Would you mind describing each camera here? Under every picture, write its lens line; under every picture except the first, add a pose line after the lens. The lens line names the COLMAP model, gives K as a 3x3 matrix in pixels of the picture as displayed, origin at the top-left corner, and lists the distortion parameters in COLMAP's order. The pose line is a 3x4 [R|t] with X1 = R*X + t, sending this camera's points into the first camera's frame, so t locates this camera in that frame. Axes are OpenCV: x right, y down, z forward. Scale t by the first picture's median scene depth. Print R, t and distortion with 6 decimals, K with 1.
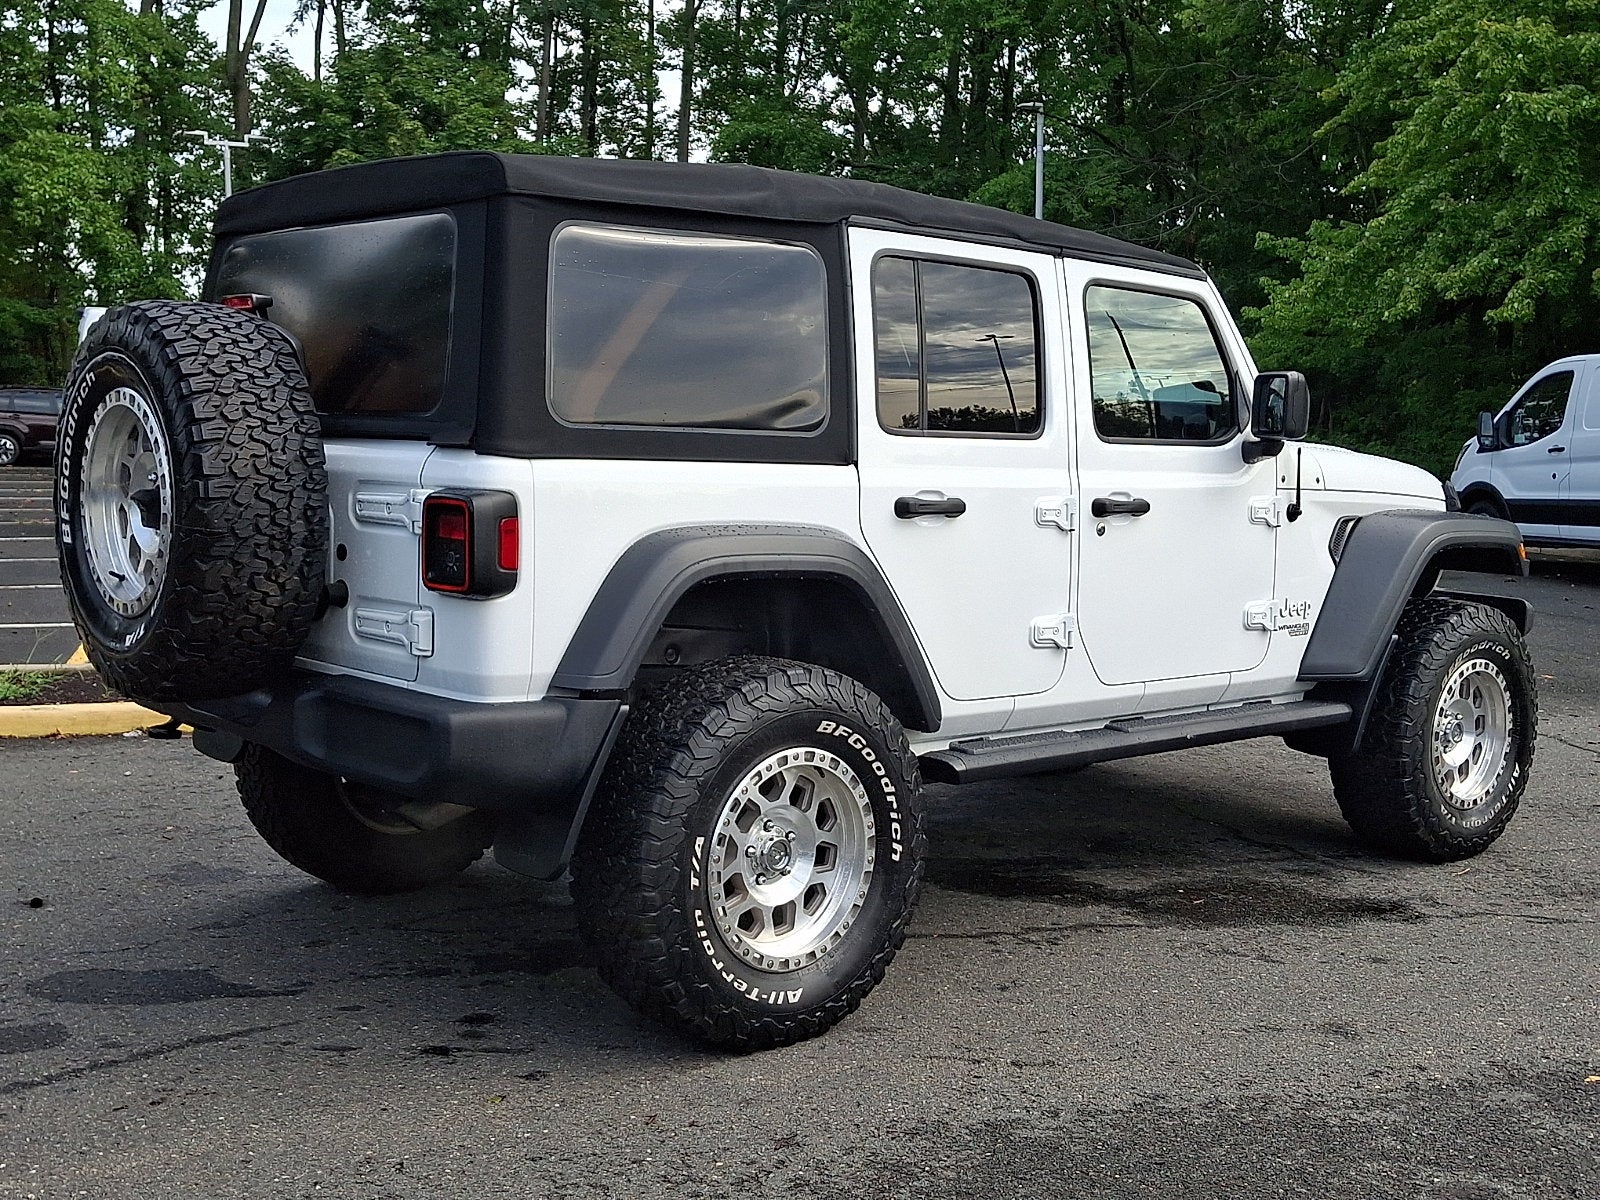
lens RADIAL K [[1842.4, 0, 795.1], [0, 1842.4, 568.8], [0, 0, 1]] dist [0.214664, -0.540043]
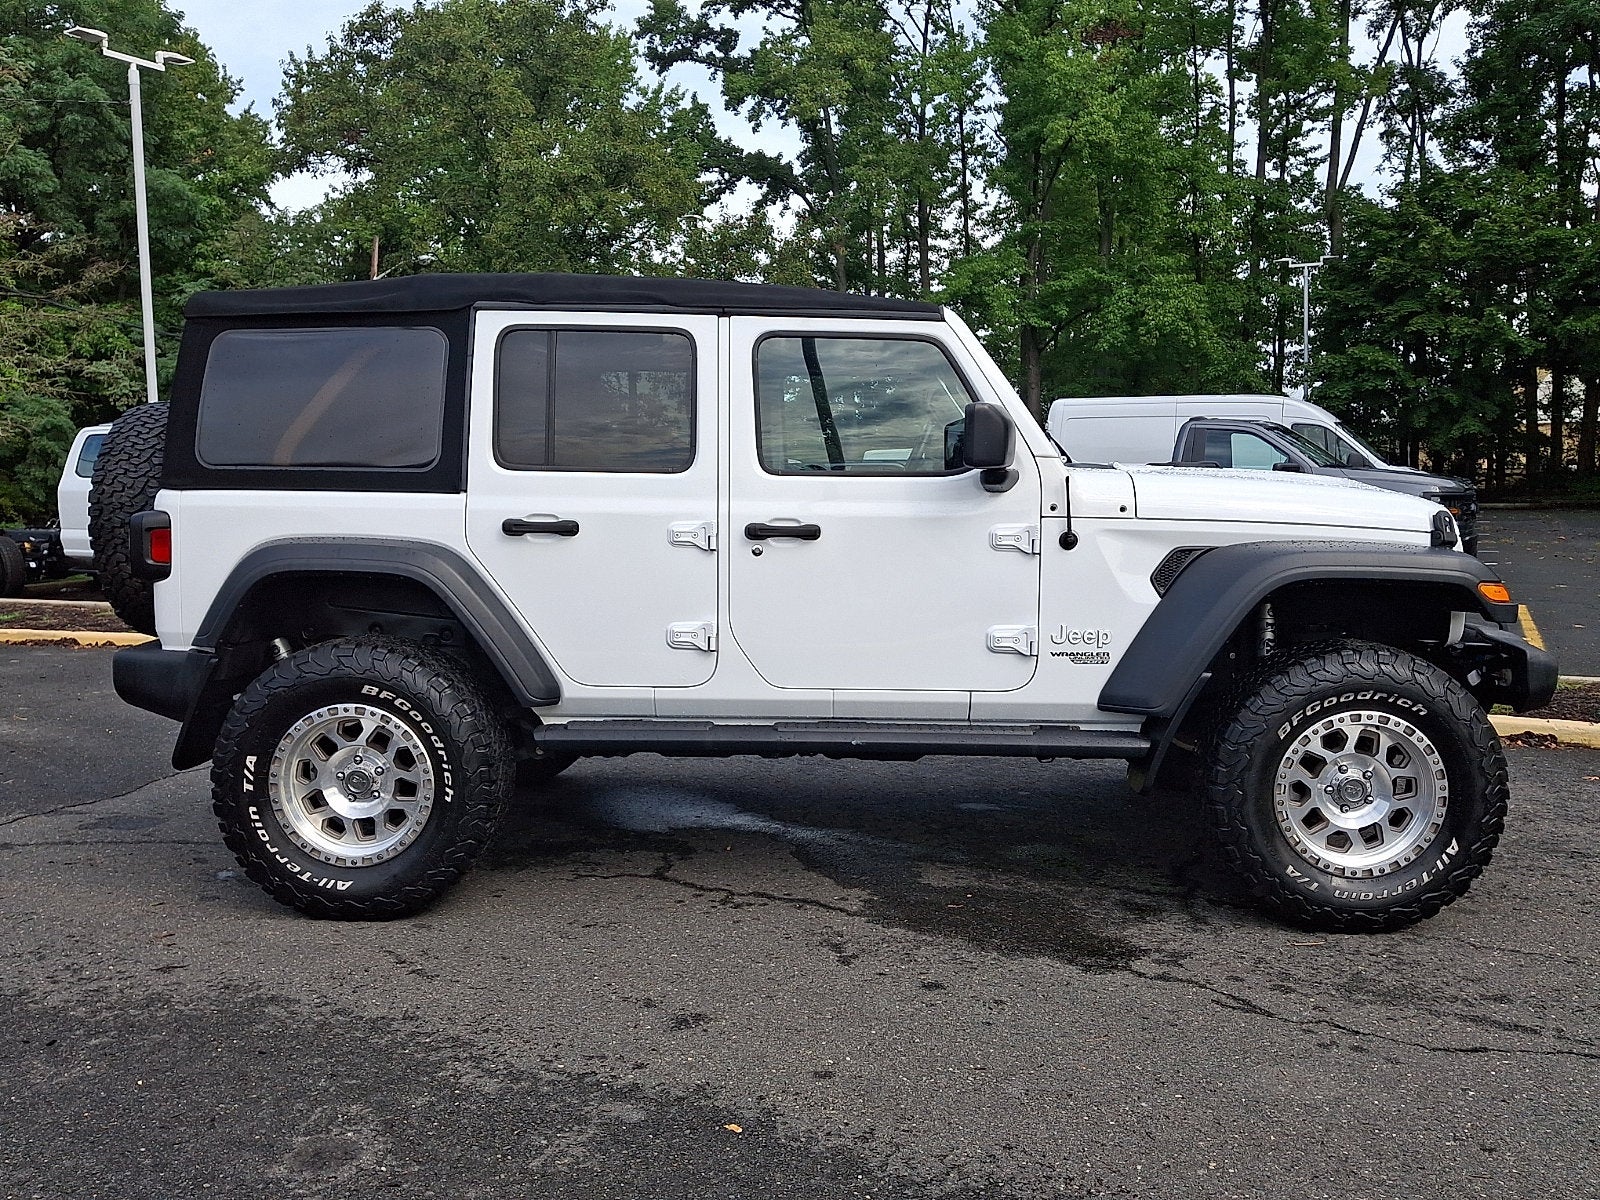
lens RADIAL K [[1286.9, 0, 800.0], [0, 1286.9, 556.9], [0, 0, 1]] dist [0.040536, -0.002209]
pose [[0.719626, 0.031742, -0.693636, 0.803462], [-0.038435, 0.999244, 0.005853, -0.025164], [0.693297, 0.022448, 0.720302, 0.493274]]
